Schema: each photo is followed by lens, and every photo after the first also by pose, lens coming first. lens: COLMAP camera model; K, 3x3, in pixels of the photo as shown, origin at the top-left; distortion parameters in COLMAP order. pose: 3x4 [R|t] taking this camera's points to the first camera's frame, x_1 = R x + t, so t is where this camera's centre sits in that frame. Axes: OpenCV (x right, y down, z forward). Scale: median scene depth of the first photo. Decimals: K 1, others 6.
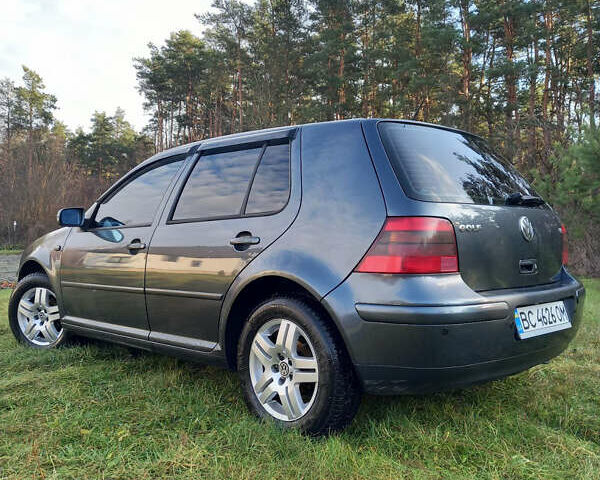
lens RADIAL K [[595.1, 0, 298.0], [0, 595.1, 238.0], [0, 0, 1]] dist [0.047054, 0.000000]
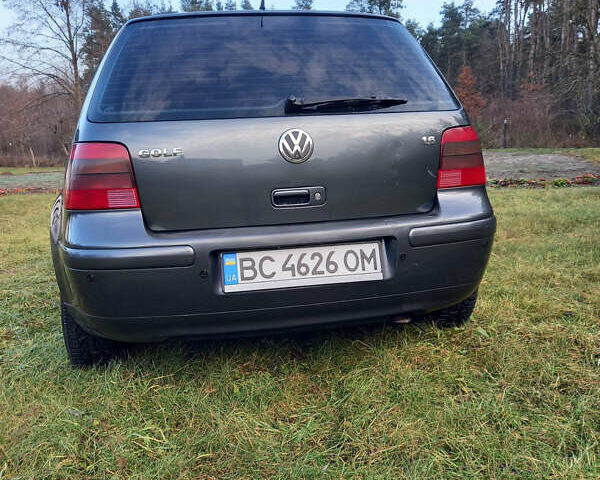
lens RADIAL K [[595.1, 0, 302.8], [0, 595.1, 239.1], [0, 0, 1]] dist [0.047054, 0.000000]
pose [[0.818751, 0.051873, -0.571801, 0.760069], [0.049449, 0.985839, 0.160238, -0.018988], [0.572016, -0.159470, 0.804591, 0.363035]]
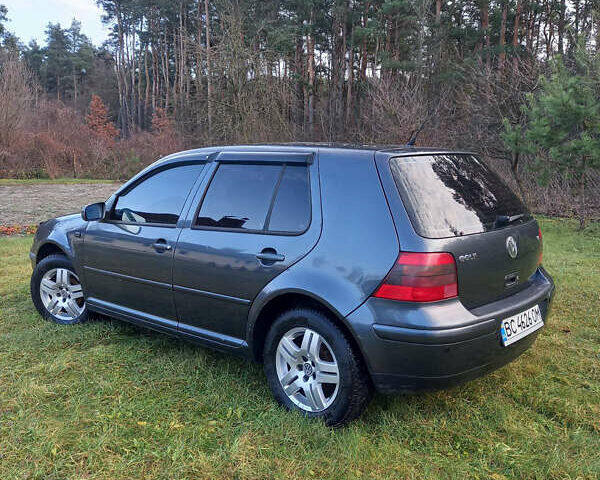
lens RADIAL K [[595.1, 0, 297.3], [0, 595.1, 237.2], [0, 0, 1]] dist [0.047054, 0.000000]
pose [[0.998275, -0.009171, 0.057997, -0.099500], [0.000782, 0.989717, 0.143040, -0.189152], [-0.058712, -0.142747, 0.988016, -0.124619]]
